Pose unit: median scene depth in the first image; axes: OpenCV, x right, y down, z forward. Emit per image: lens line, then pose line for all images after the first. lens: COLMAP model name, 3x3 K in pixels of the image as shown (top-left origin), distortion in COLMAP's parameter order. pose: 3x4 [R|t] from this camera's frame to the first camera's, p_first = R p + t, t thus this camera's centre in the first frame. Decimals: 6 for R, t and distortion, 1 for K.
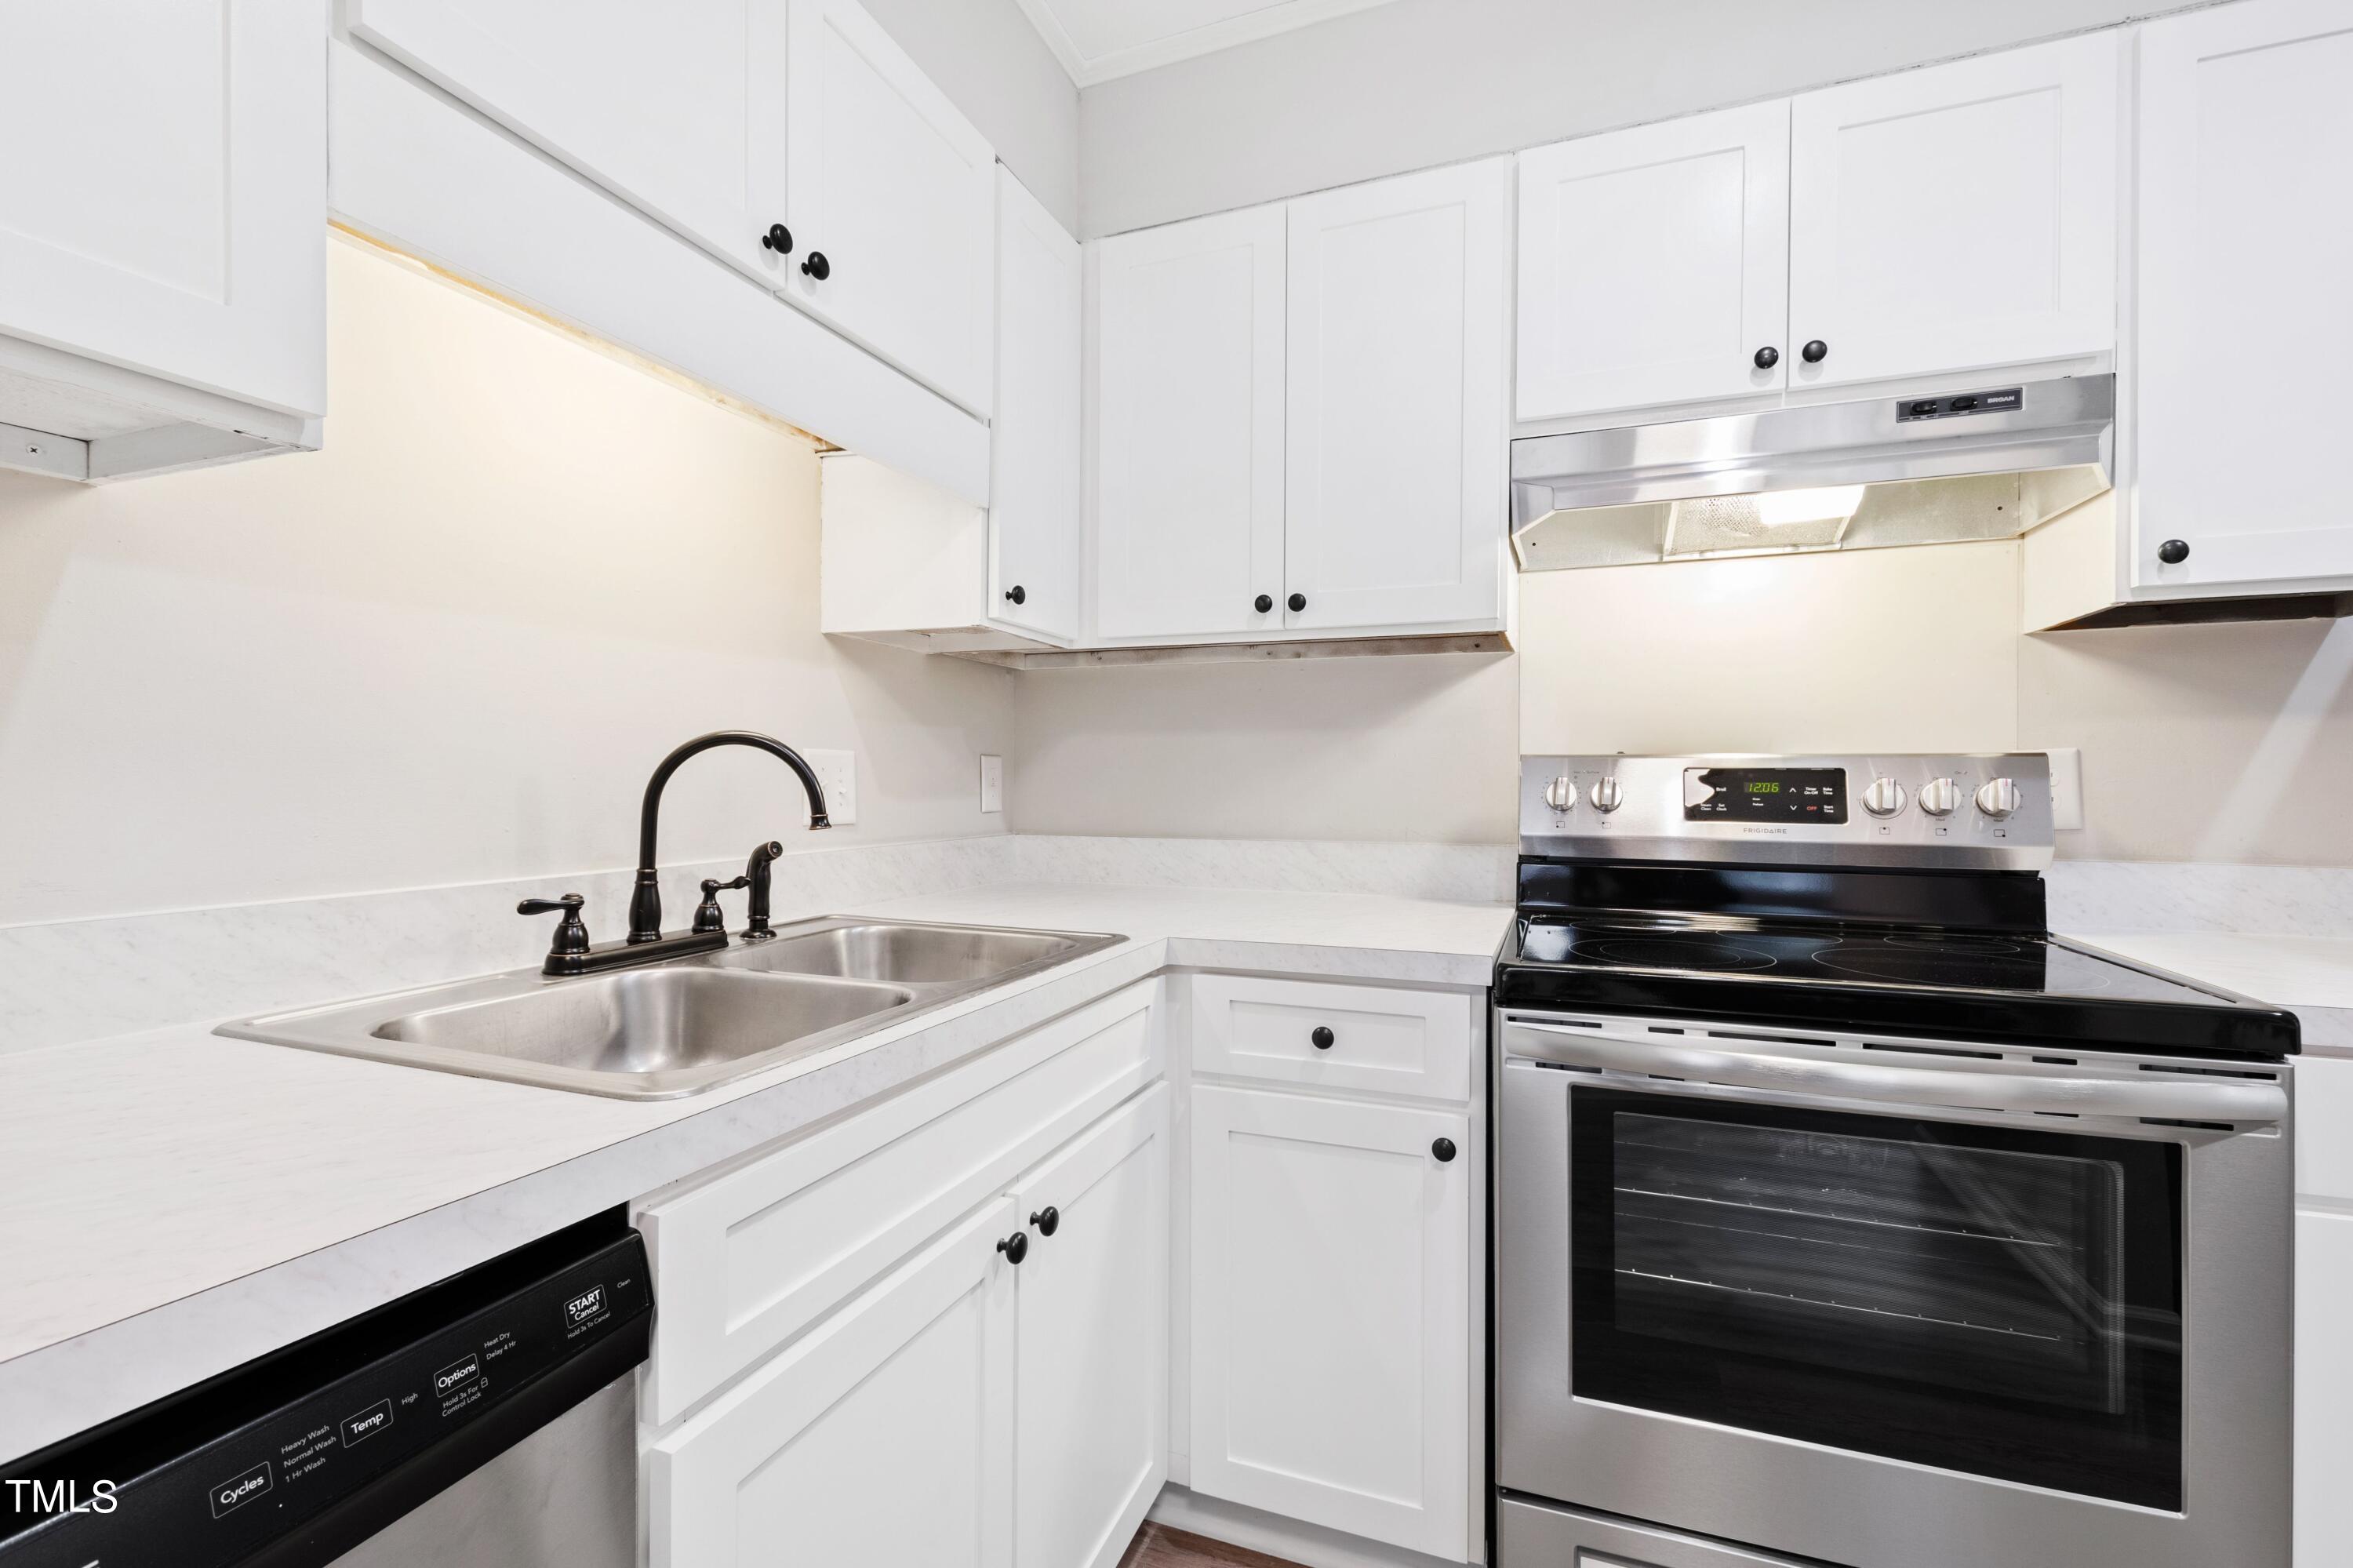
lens RADIAL K [[1031.6, 0, 1190.8], [0, 1031.6, 794.4], [0, 0, 1]] dist [-0.000498, -0.000850]
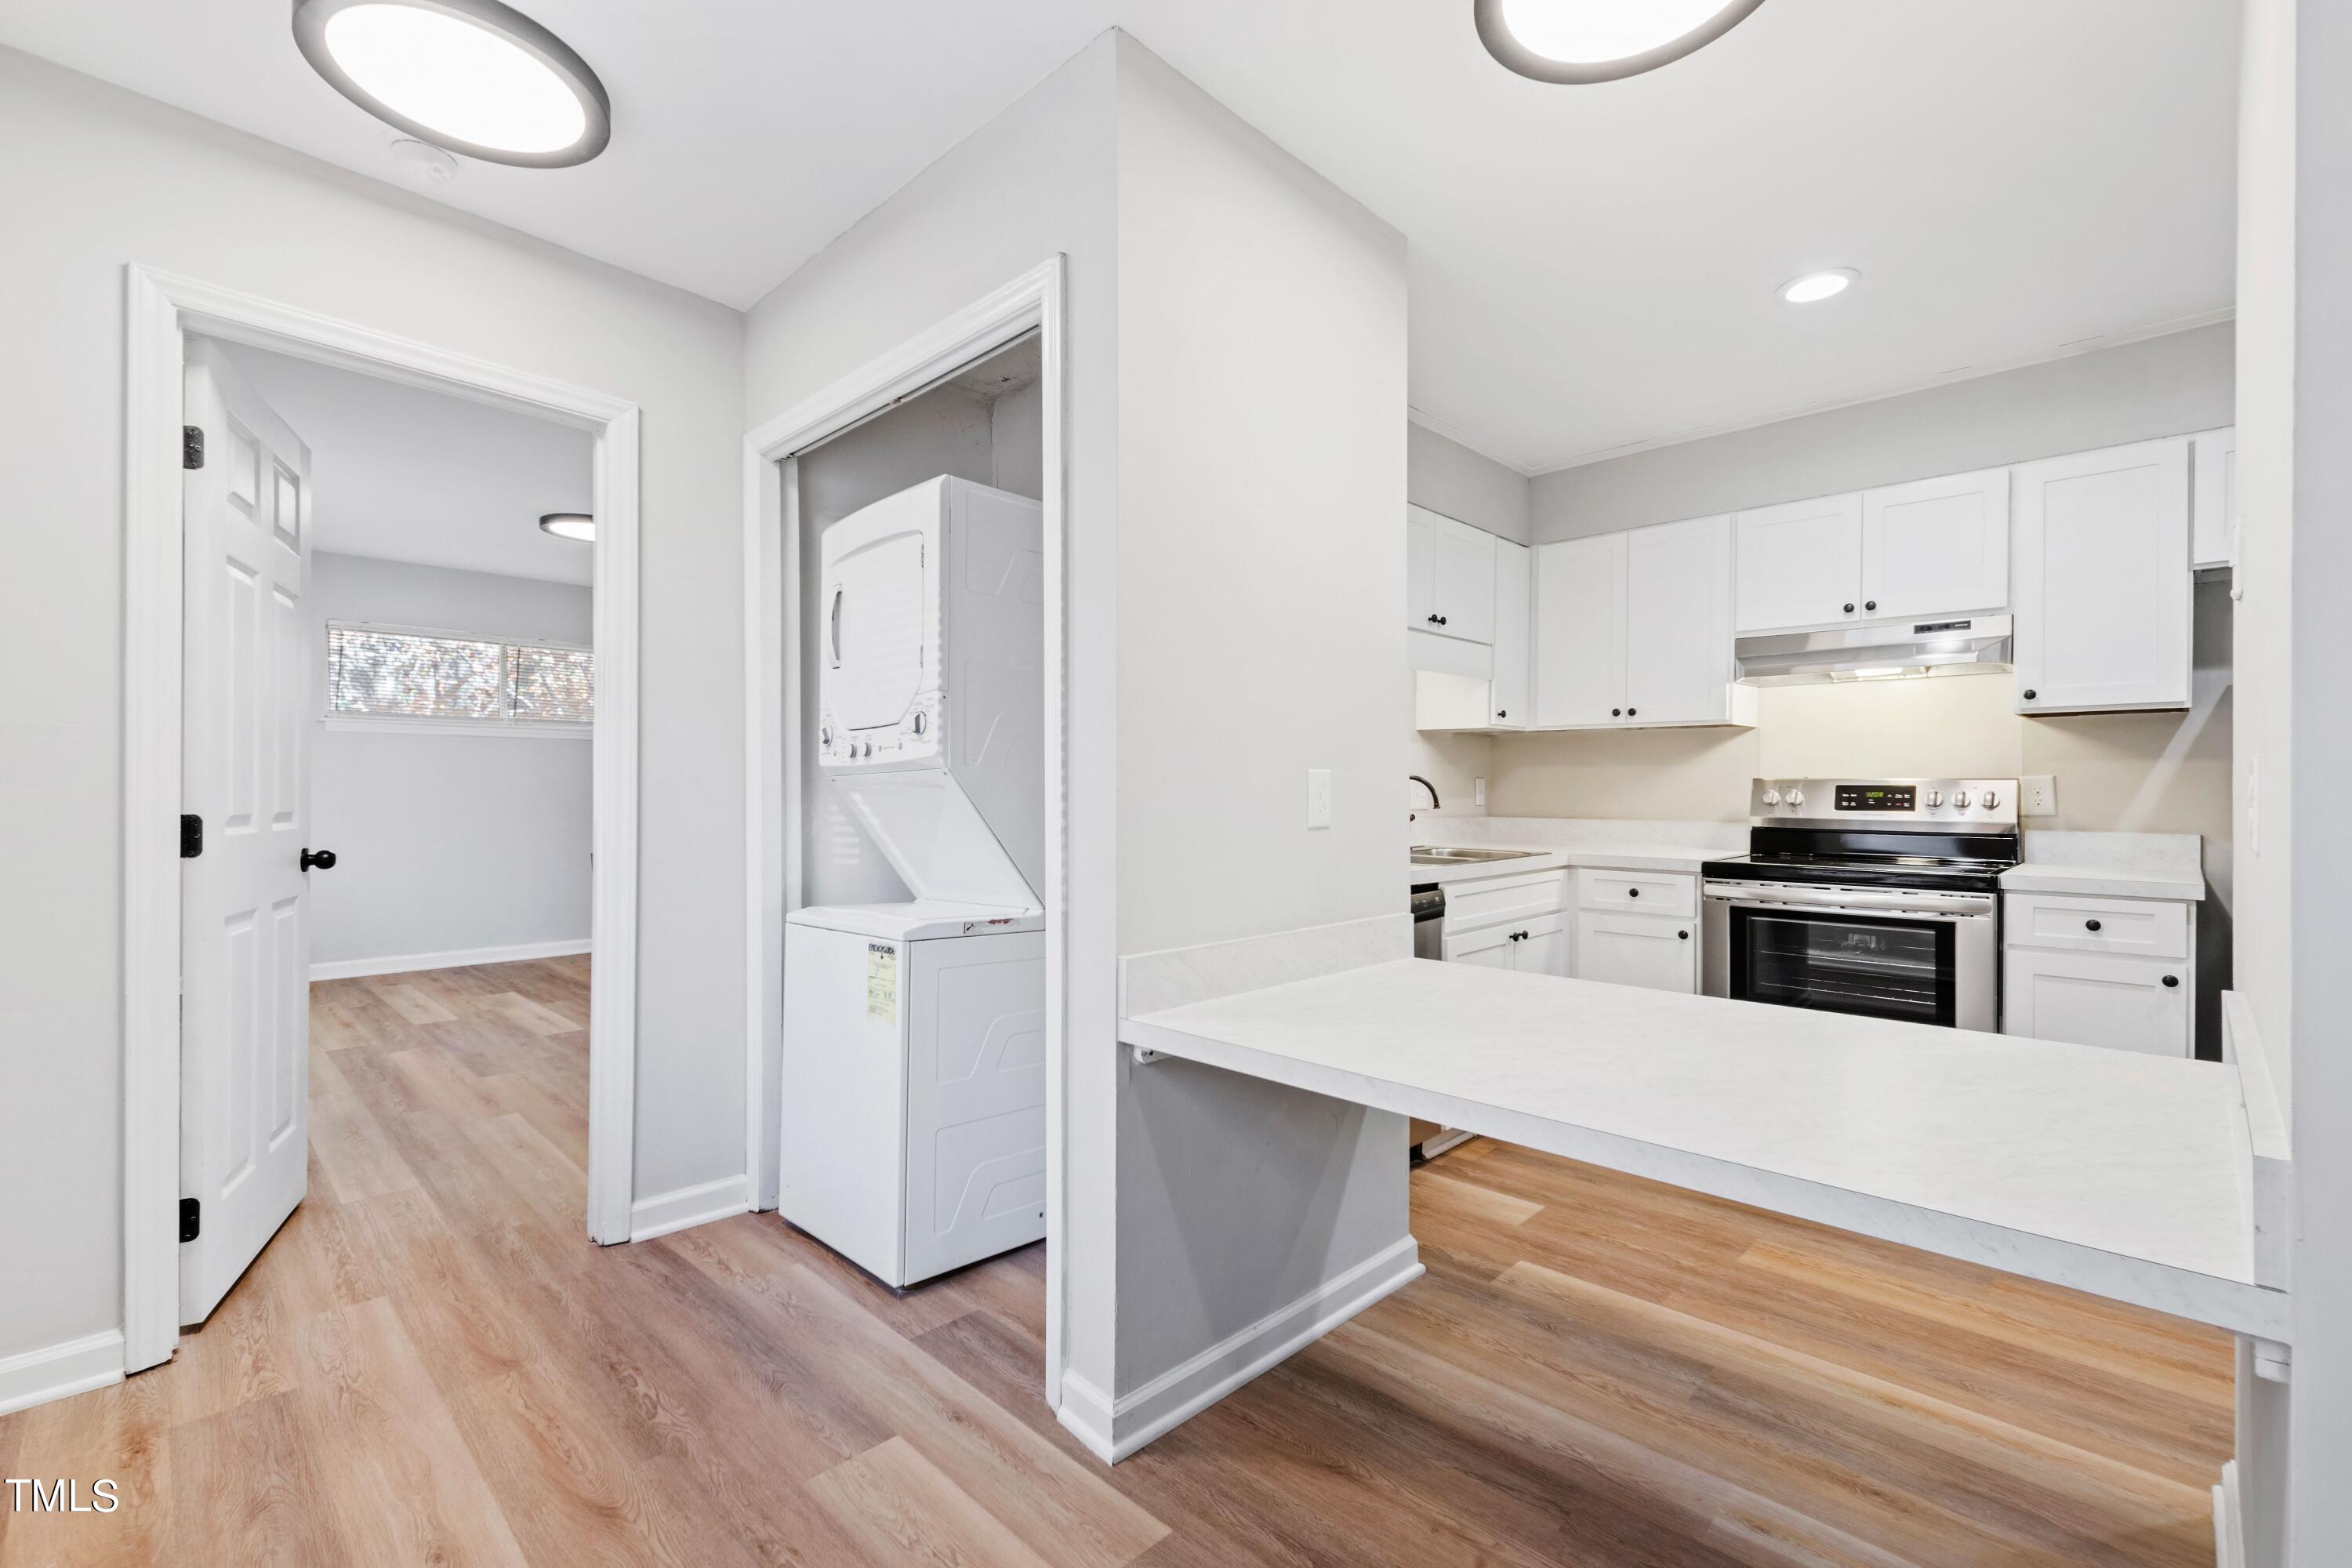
lens RADIAL K [[1031.1, 0, 1158.6], [0, 1031.1, 799.1], [0, 0, 1]] dist [-0.000498, -0.000850]
pose [[0.912745, 0.002822, -0.408521, 0.085099], [-0.001326, 0.999991, 0.003946, -0.003837], [0.408529, -0.003059, 0.912740, -1.594183]]
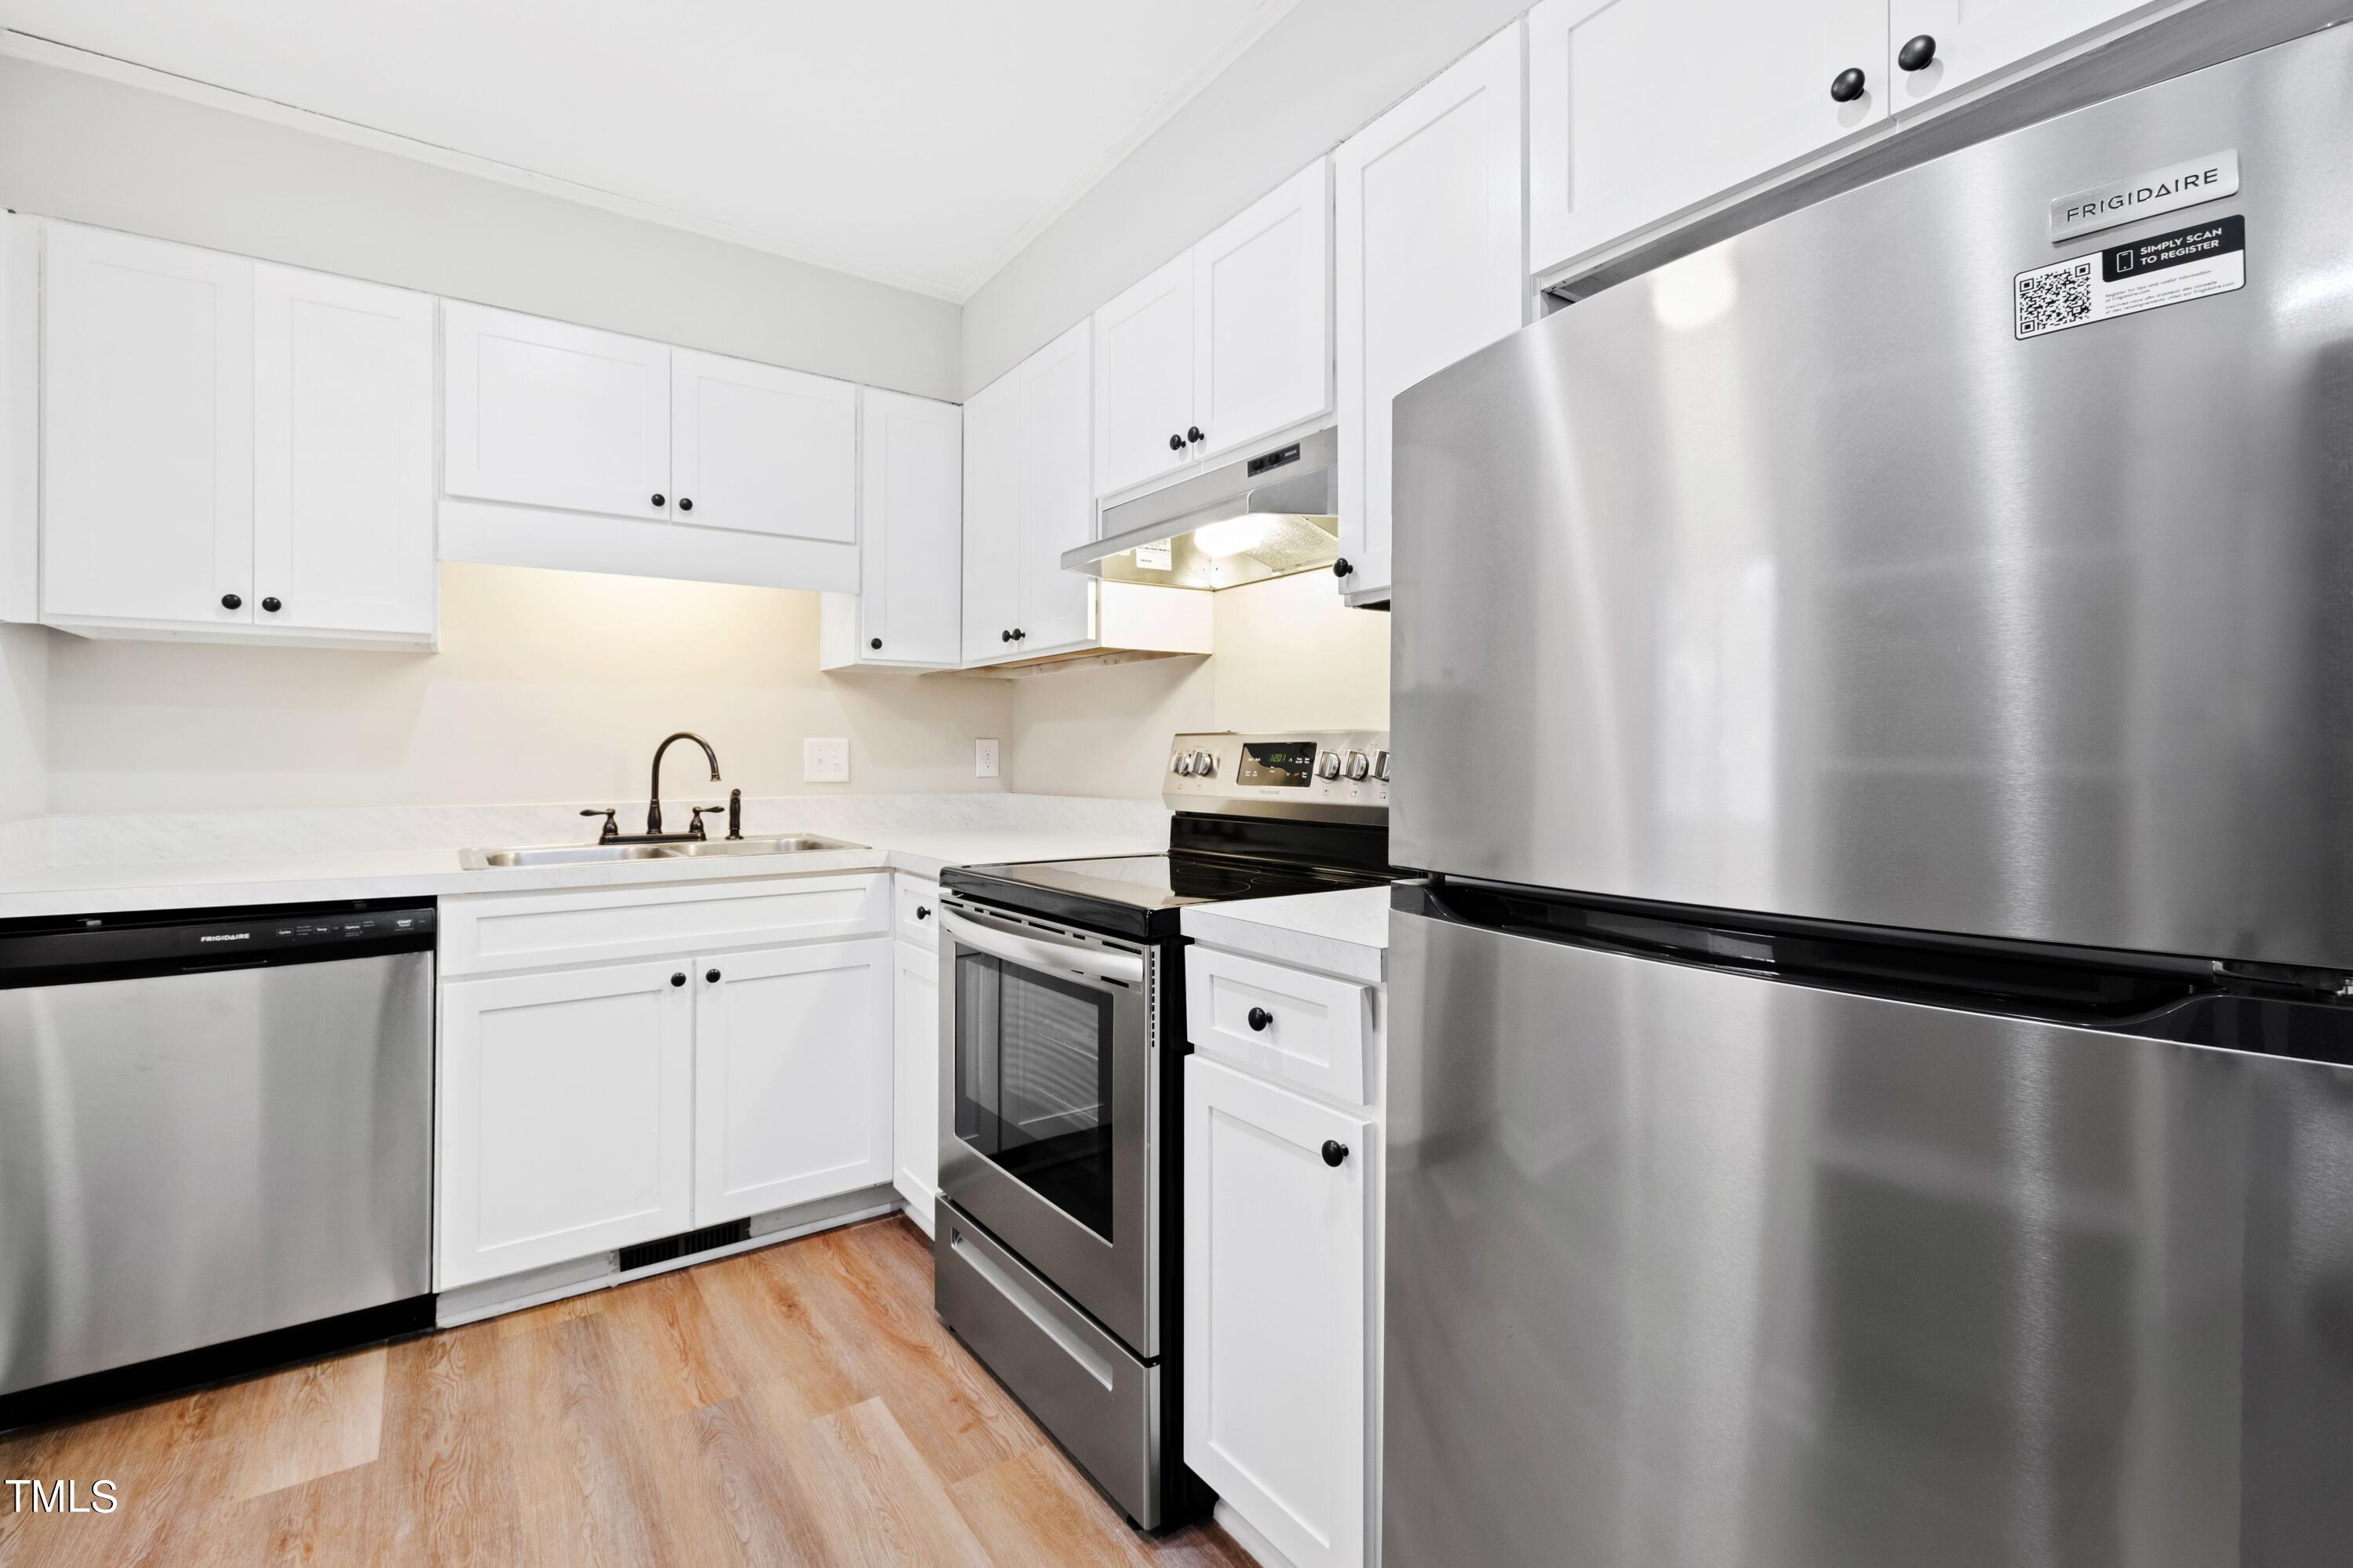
lens RADIAL K [[1031.5, 0, 1172.0], [0, 1031.5, 772.5], [0, 0, 1]] dist [-0.000498, -0.000850]
pose [[0.834060, 0.003249, -0.551664, 1.204247], [-0.002061, 0.999994, 0.002774, 0.008305], [0.551670, -0.001177, 0.834062, -0.129210]]
